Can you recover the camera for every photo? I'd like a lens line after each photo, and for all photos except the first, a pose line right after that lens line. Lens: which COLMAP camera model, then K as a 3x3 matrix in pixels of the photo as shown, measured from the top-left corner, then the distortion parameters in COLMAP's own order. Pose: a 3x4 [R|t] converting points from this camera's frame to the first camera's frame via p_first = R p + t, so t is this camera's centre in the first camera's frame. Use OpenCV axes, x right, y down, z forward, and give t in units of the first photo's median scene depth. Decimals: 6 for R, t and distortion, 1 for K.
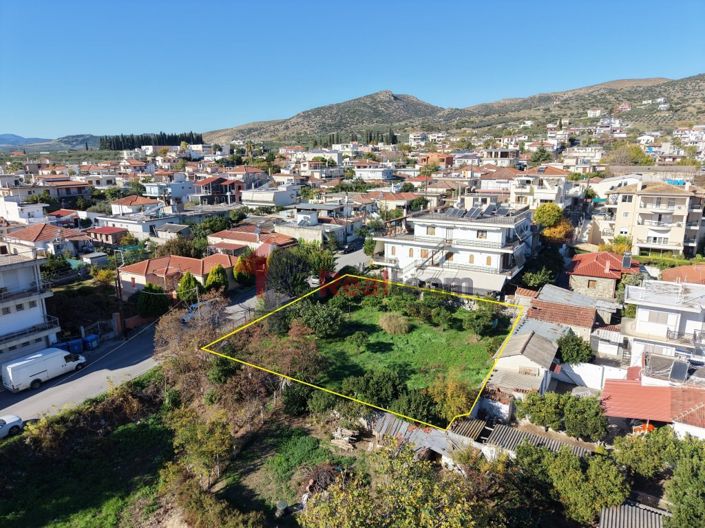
lens RADIAL K [[476.8, 0, 353.1], [0, 476.8, 267.1], [0, 0, 1]] dist [0.008140, -0.002925]
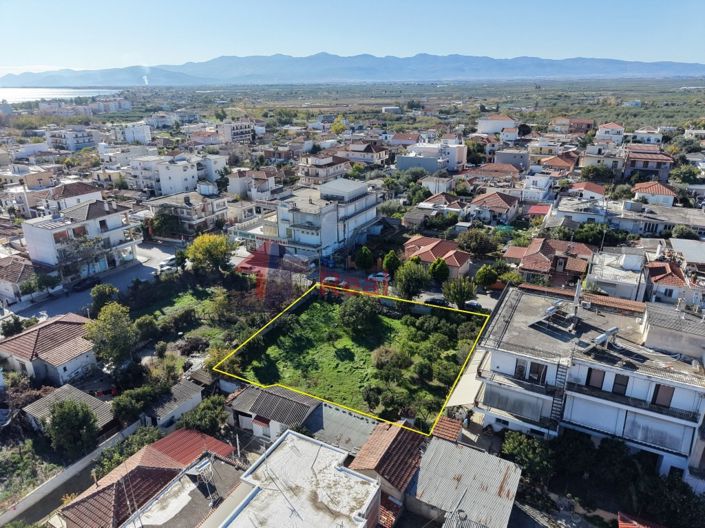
lens RADIAL K [[473.6, 0, 352.5], [0, 473.6, 264.0], [0, 0, 1]] dist [0.053953, -0.064795]
pose [[0.030854, 0.356507, -0.933783, 1.099031], [-0.225241, 0.912678, 0.341007, -0.458170], [0.973814, 0.199805, 0.108460, 0.834683]]
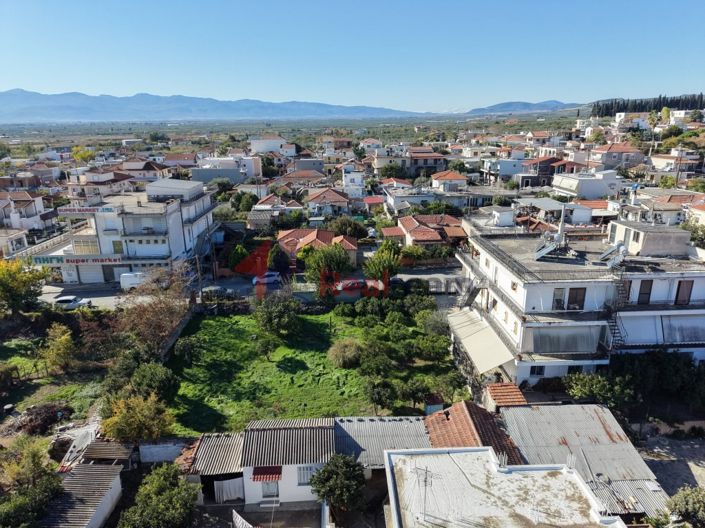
lens RADIAL K [[476.8, 0, 353.1], [0, 476.8, 267.1], [0, 0, 1]] dist [0.008140, -0.002925]
pose [[0.531375, 0.243146, -0.811493, 0.807821], [-0.186134, 0.968026, 0.168166, -0.188273], [0.826435, 0.061688, 0.559642, 0.569564]]
